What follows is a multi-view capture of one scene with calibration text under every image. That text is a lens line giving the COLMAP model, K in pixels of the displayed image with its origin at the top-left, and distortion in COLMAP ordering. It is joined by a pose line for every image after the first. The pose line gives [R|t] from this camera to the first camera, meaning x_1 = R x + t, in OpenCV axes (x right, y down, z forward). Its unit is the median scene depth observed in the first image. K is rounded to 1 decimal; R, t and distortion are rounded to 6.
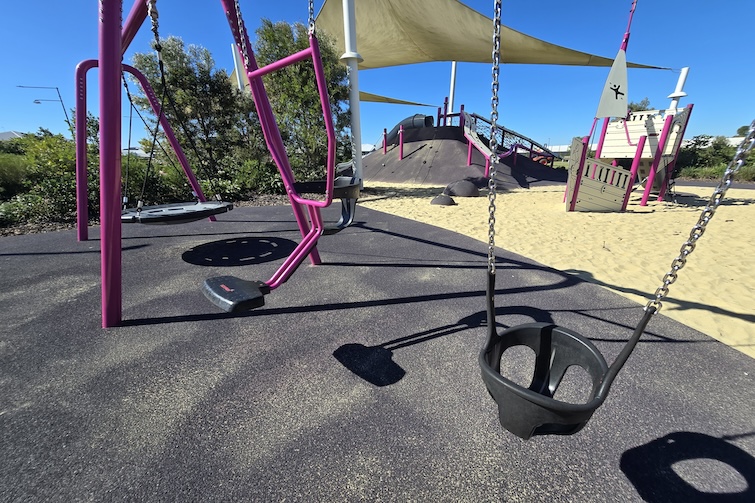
lens RADIAL K [[275.4, 0, 377.5], [0, 275.4, 251.5], [0, 0, 1]] dist [0.001461, 0.000129]
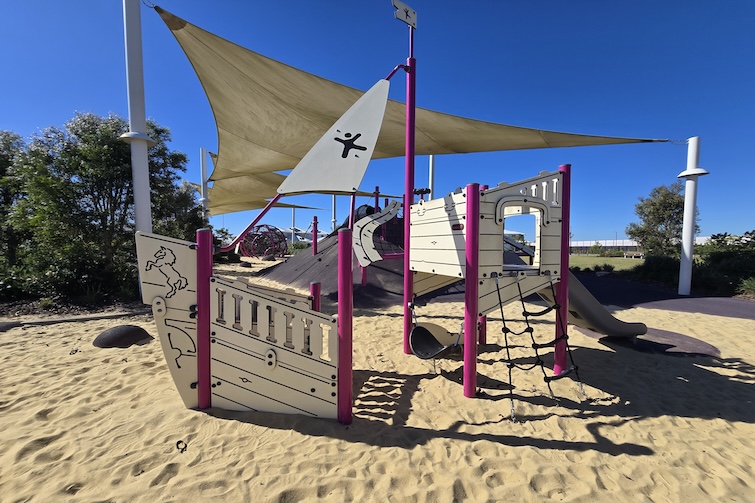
lens RADIAL K [[275.4, 0, 377.5], [0, 275.4, 251.5], [0, 0, 1]] dist [0.001461, 0.000129]
pose [[0.978910, 0.031189, -0.201899, 1.013476], [-0.089150, 0.954430, -0.284809, -0.266809], [0.183816, 0.296801, 0.937081, 0.610400]]
